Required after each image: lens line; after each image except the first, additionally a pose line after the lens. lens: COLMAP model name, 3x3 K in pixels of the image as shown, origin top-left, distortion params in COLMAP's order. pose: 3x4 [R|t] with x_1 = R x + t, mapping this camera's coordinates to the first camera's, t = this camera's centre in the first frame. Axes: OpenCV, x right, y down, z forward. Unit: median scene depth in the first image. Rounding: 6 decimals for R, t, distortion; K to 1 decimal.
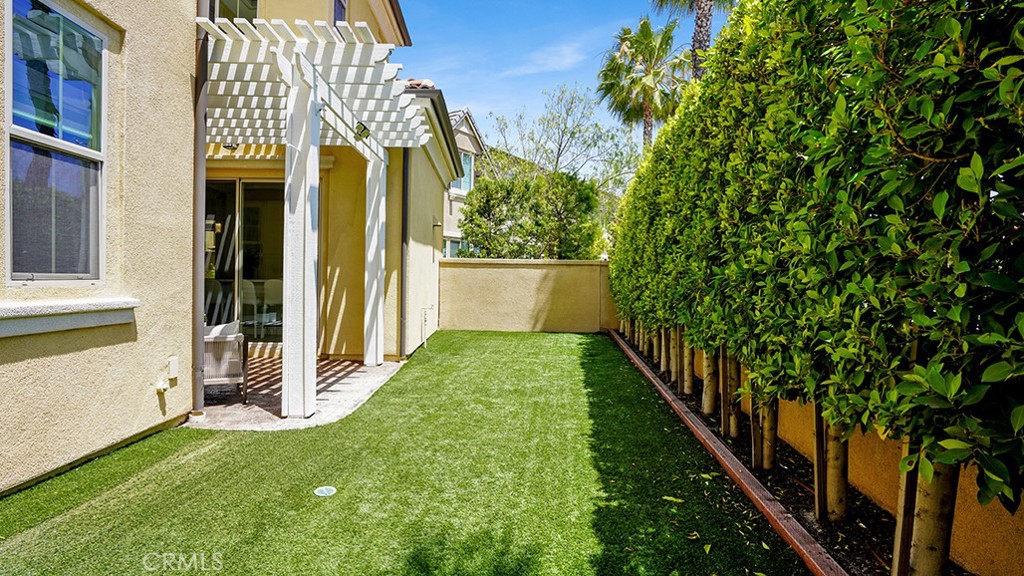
lens RADIAL K [[477.8, 0, 509.1], [0, 477.8, 284.2], [0, 0, 1]] dist [-0.020328, 0.004322]
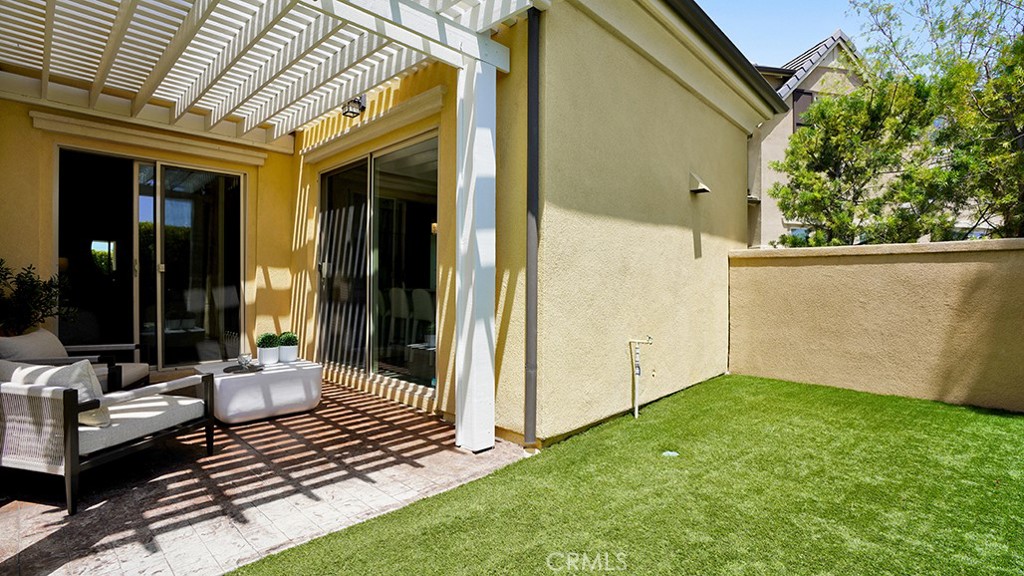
lens RADIAL K [[477.8, 0, 518.1], [0, 477.8, 278.4], [0, 0, 1]] dist [-0.020328, 0.004322]
pose [[0.719808, -0.017819, -0.693945, 0.075213], [-0.003096, 0.999578, -0.028878, -0.002946], [0.694166, 0.022935, 0.719449, 0.401974]]
